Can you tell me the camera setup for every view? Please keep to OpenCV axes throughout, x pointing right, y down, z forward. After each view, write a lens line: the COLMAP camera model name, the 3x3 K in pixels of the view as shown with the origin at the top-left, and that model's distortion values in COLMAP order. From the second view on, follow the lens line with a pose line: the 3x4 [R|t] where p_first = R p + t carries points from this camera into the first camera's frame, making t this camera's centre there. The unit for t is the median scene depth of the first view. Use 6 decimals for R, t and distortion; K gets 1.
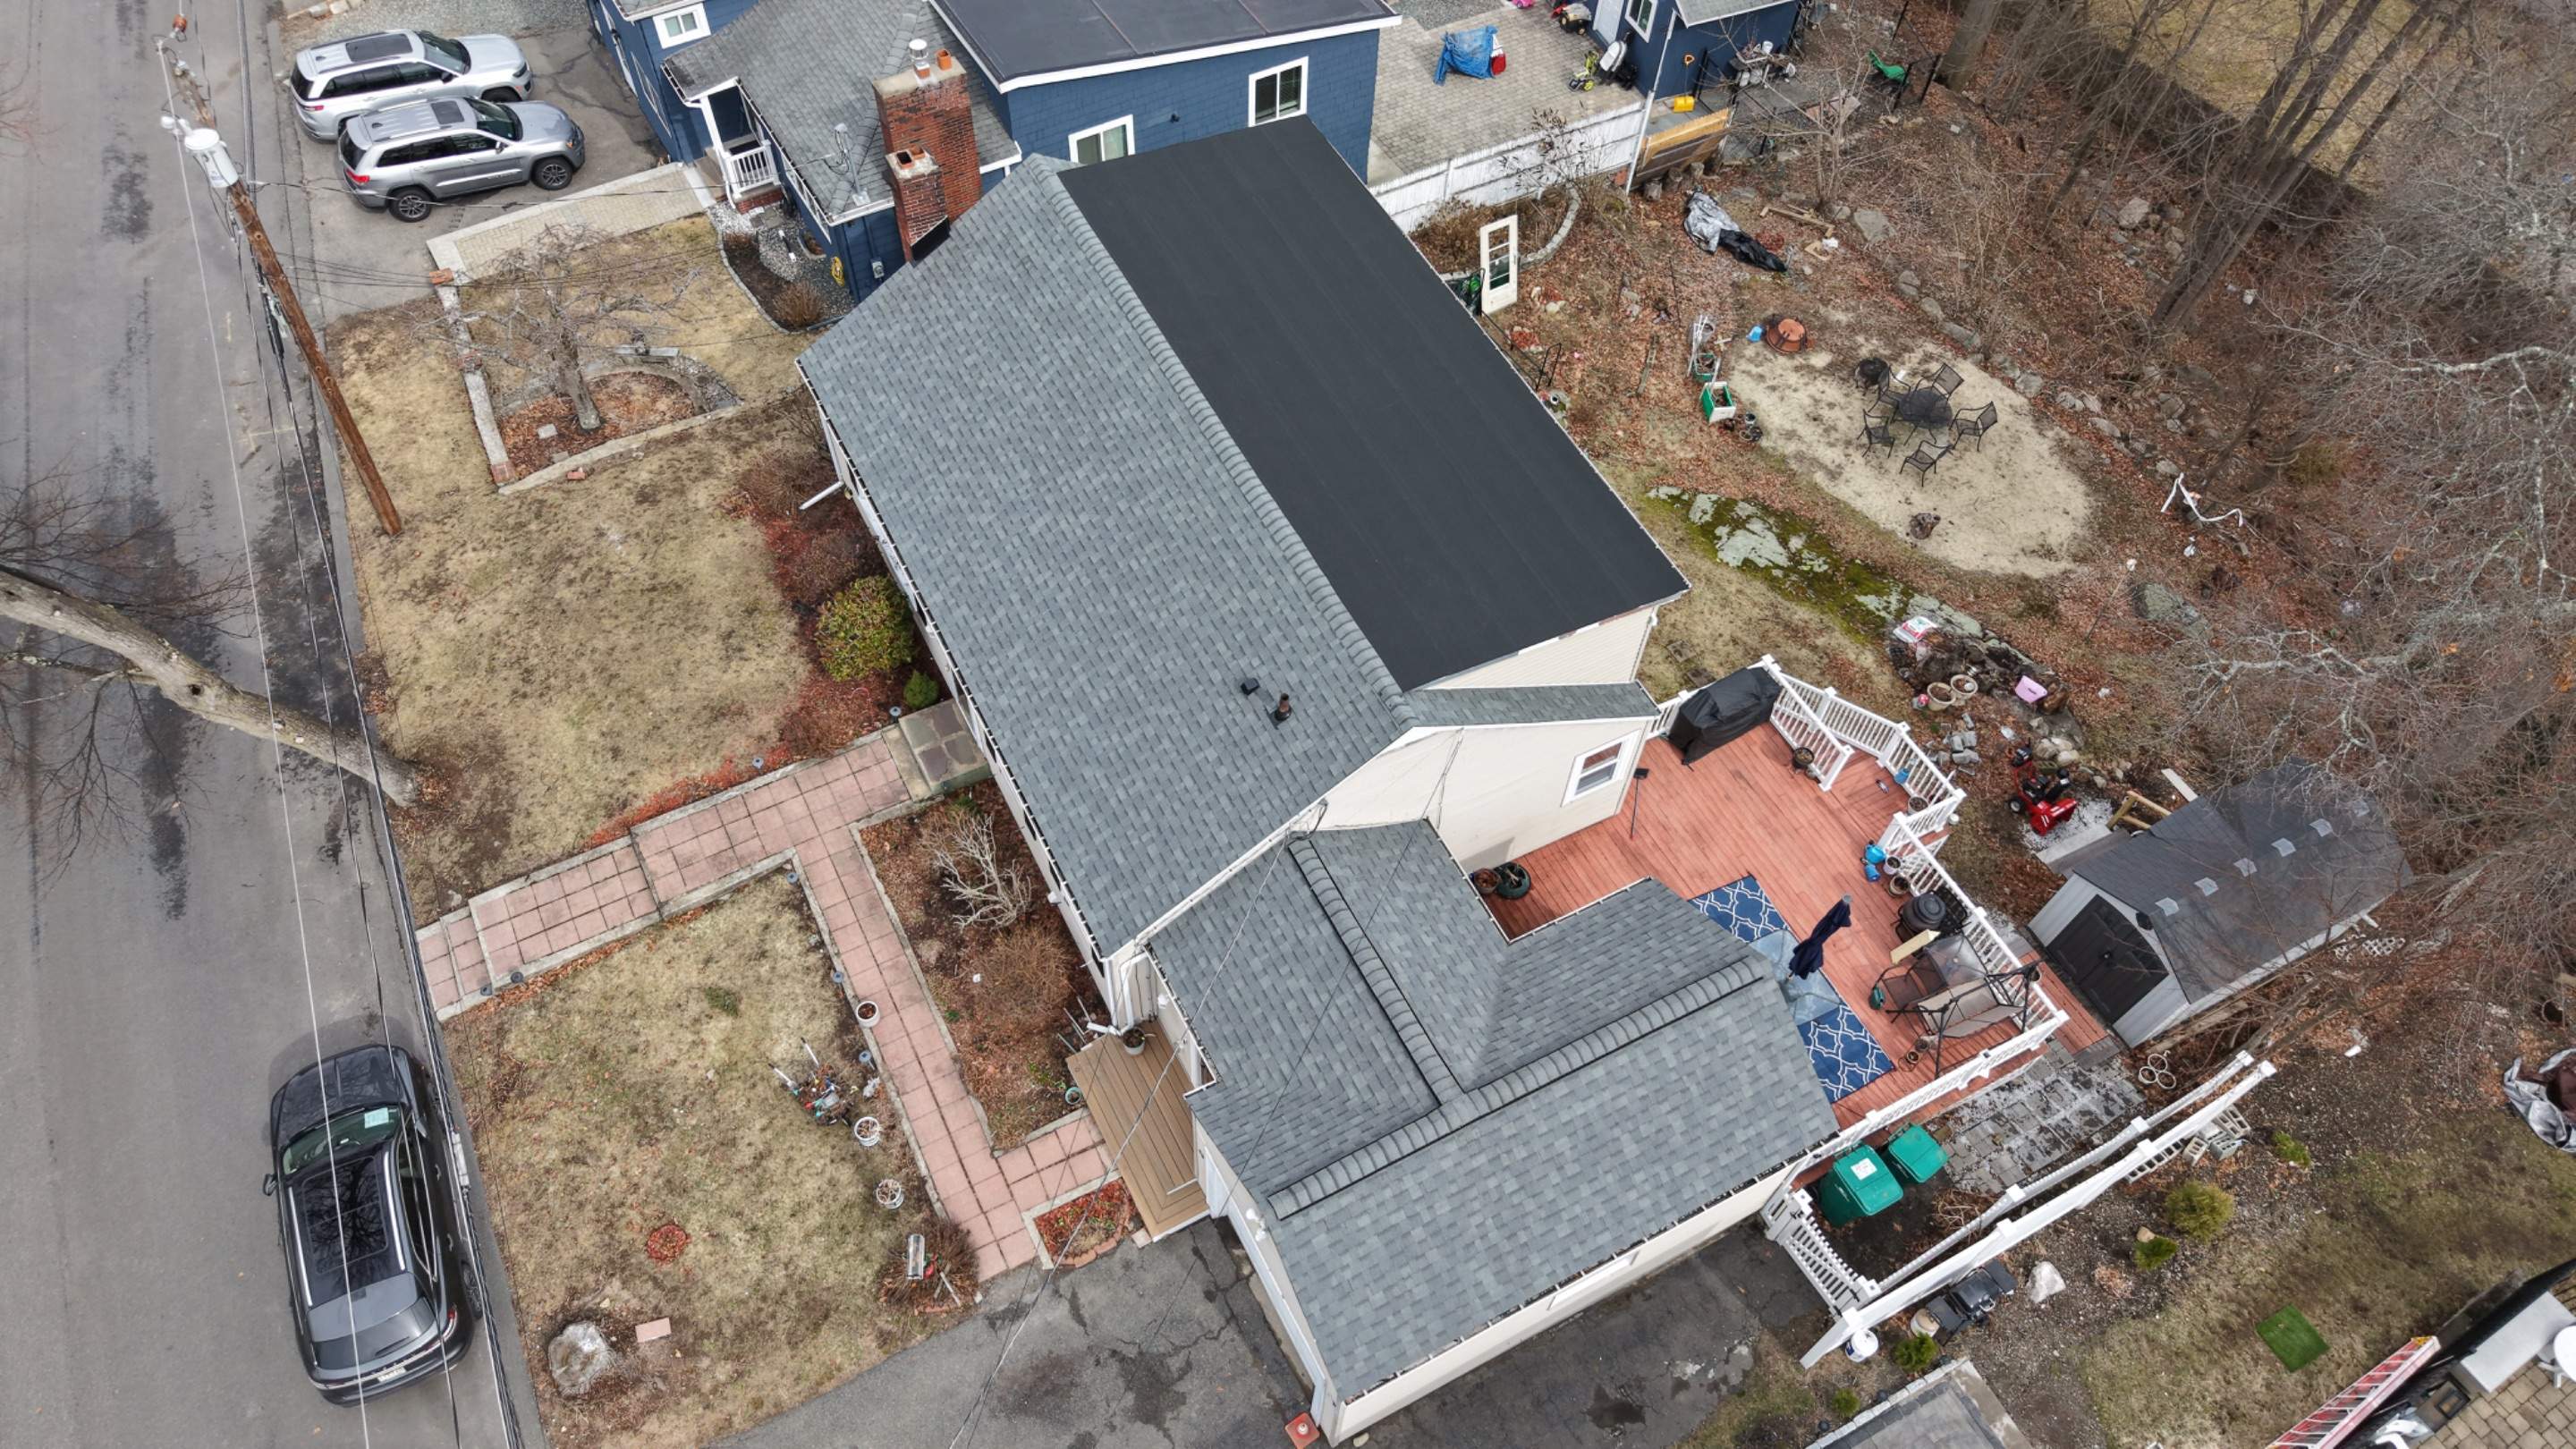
lens RADIAL K [[1721.0, 0, 1281.2], [0, 1721.0, 730.3], [0, 0, 1]] dist [0.017982, -0.018876]
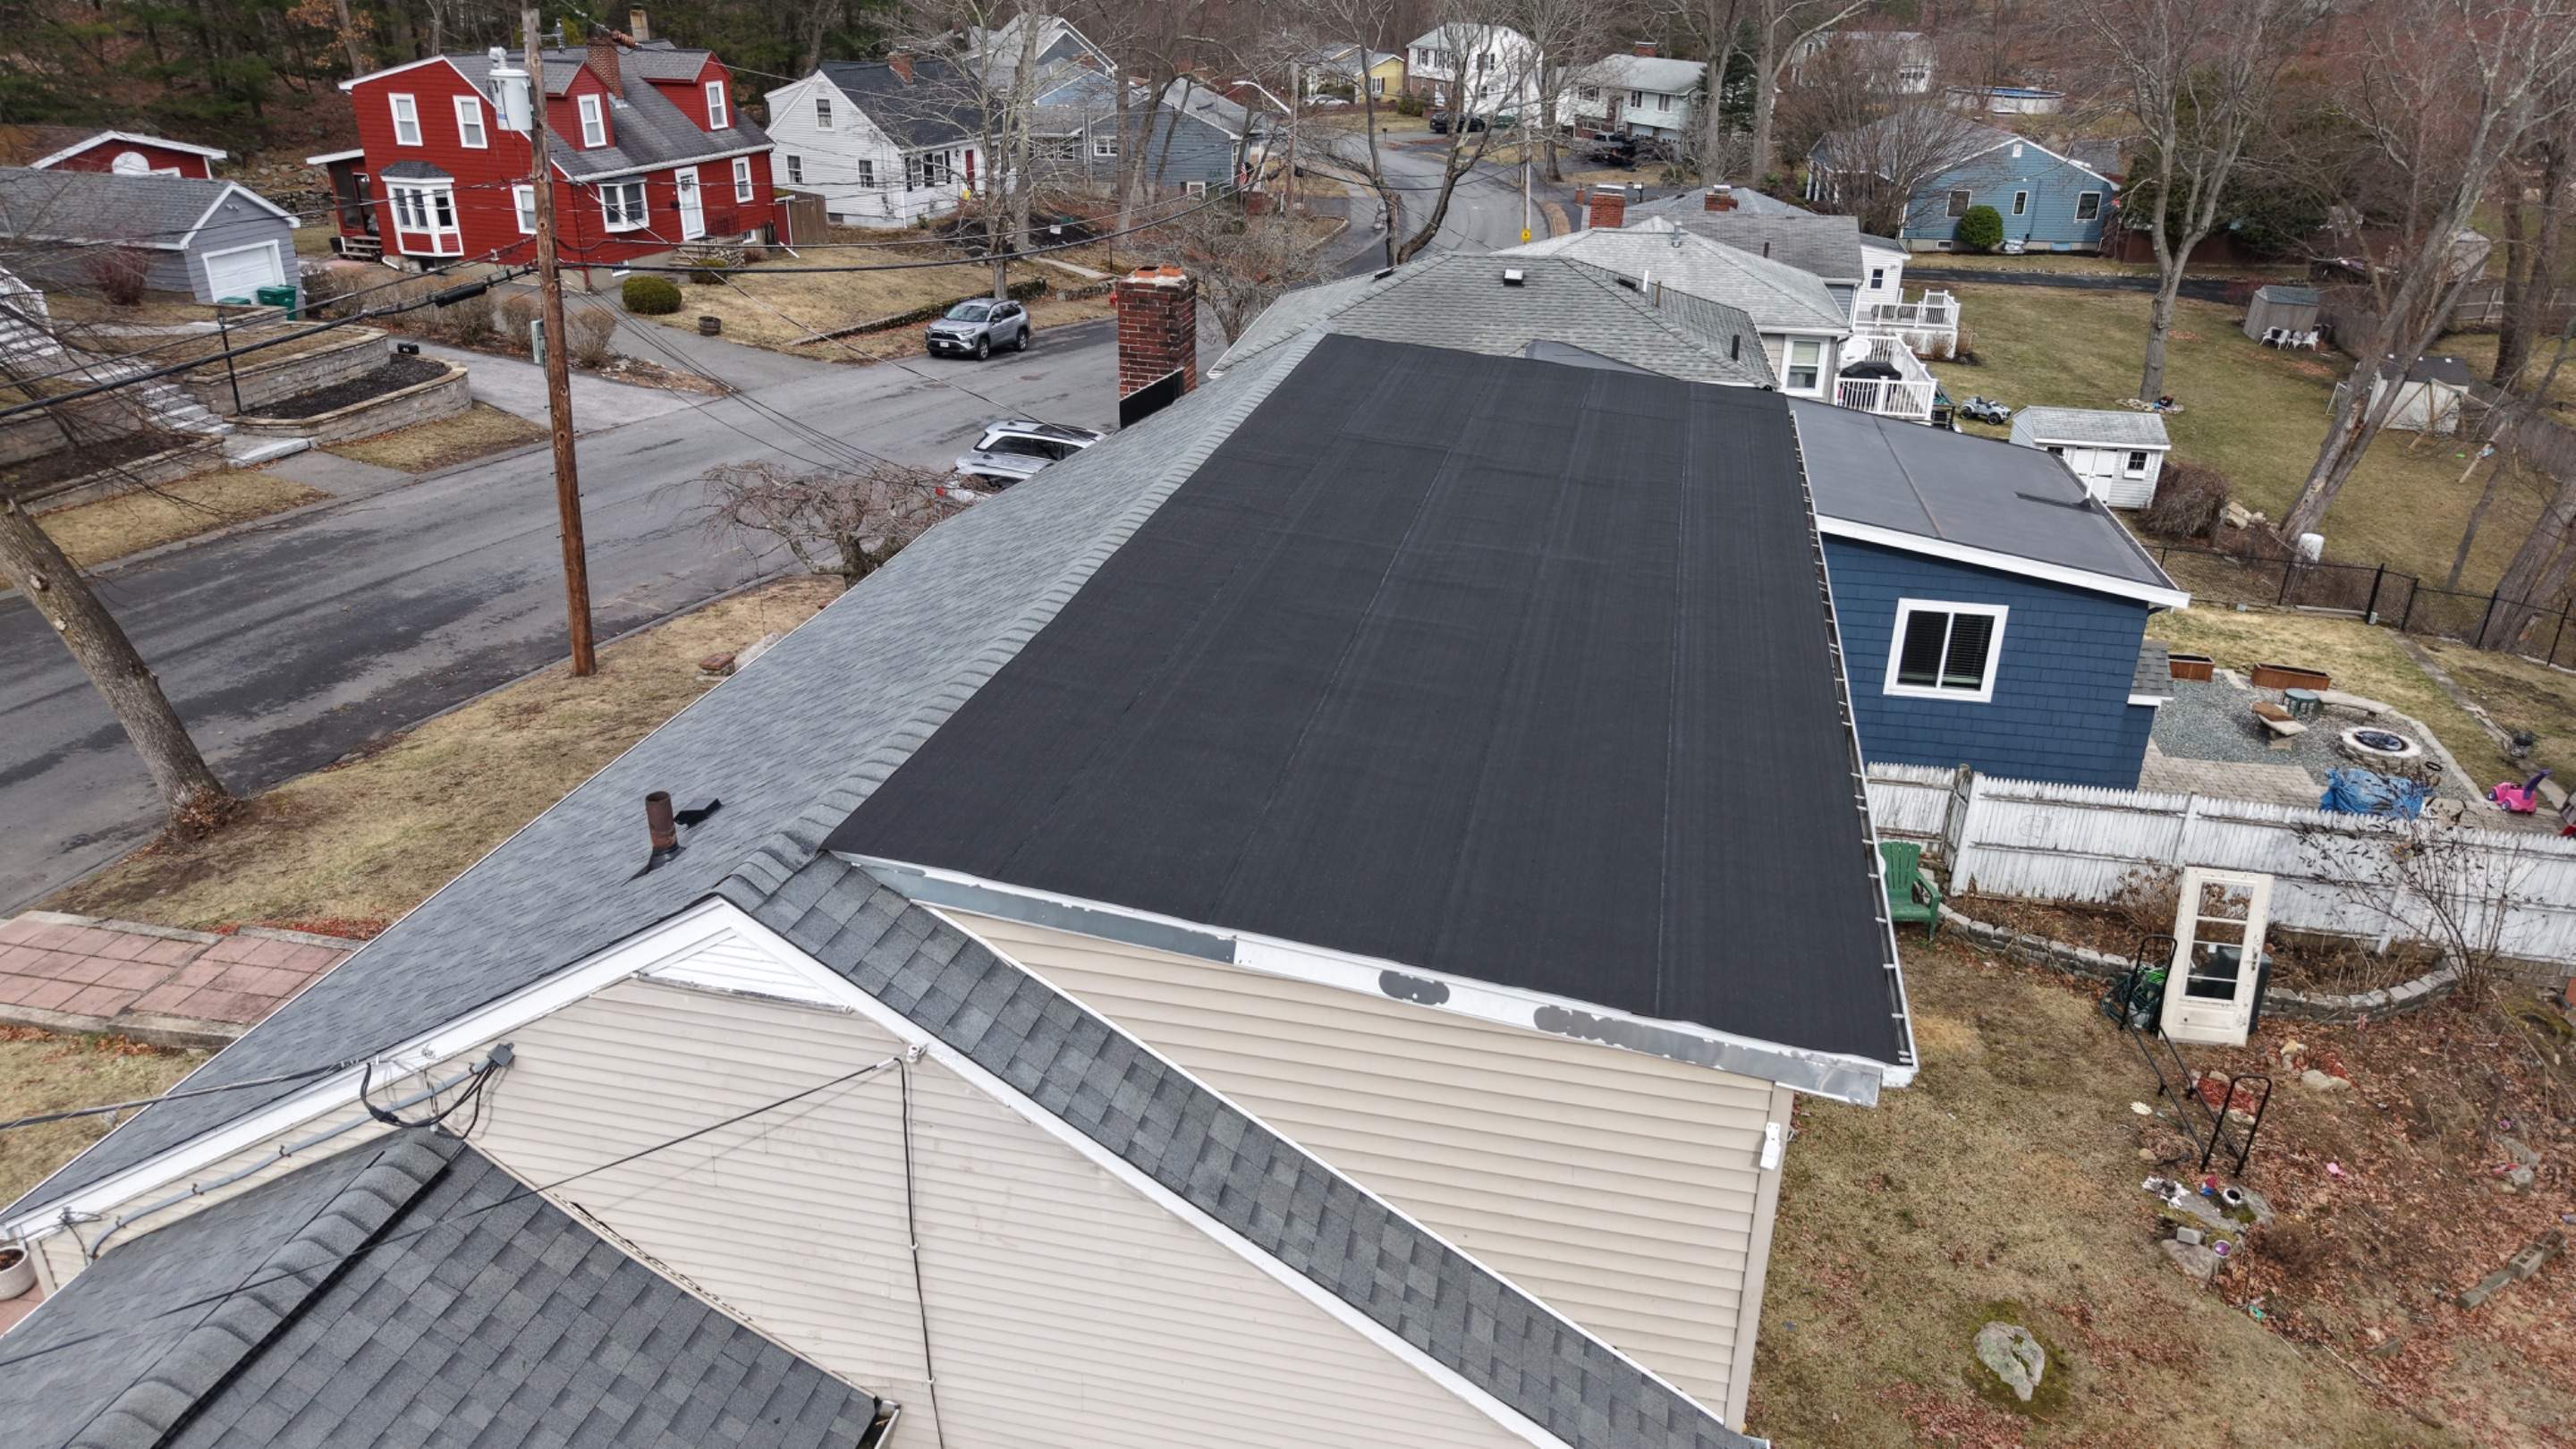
lens RADIAL K [[1721.0, 0, 1280.5], [0, 1721.0, 727.4], [0, 0, 1]] dist [0.017982, -0.018876]
pose [[0.766403, 0.251758, -0.590970, 0.273861], [-0.529364, 0.768673, -0.359048, 0.027307], [0.363869, 0.588014, 0.722384, 0.632282]]
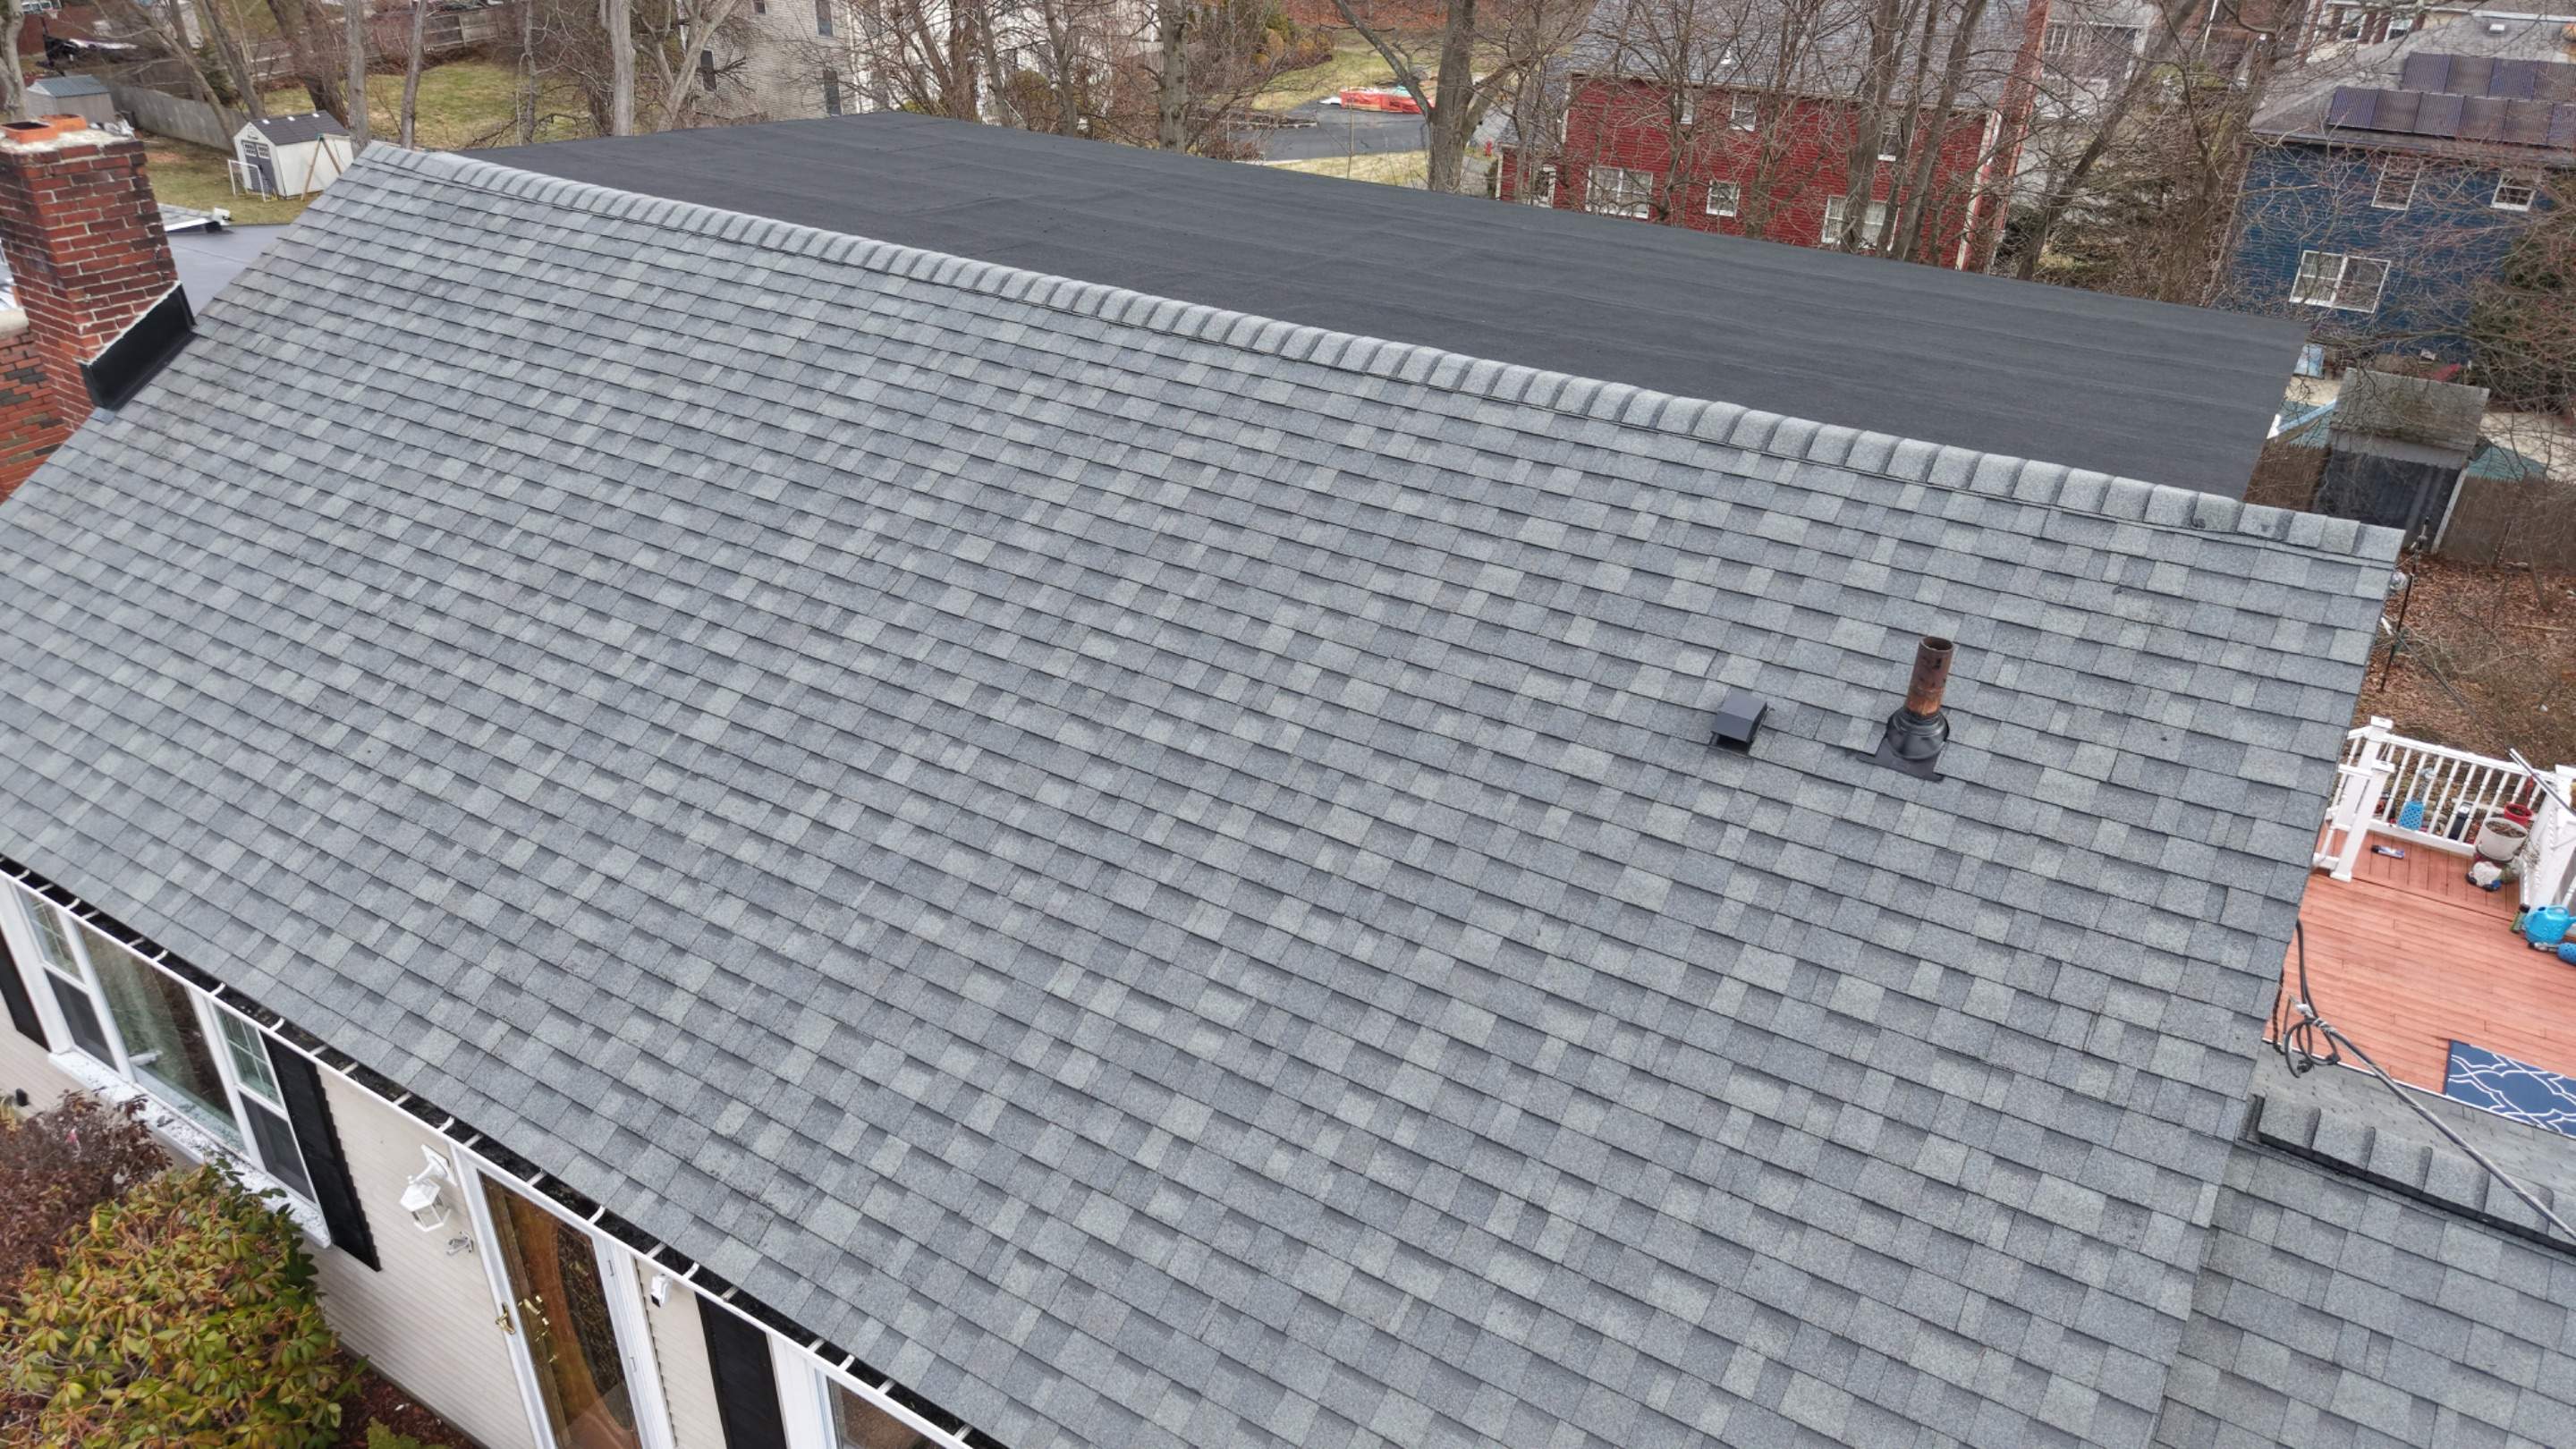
lens RADIAL K [[1721.0, 0, 1280.8], [0, 1721.0, 723.4], [0, 0, 1]] dist [0.017982, -0.018876]
pose [[0.857722, -0.261740, 0.442499, -0.183461], [0.429362, 0.838094, -0.336522, 0.034416], [-0.282775, 0.478635, 0.831232, 0.661240]]
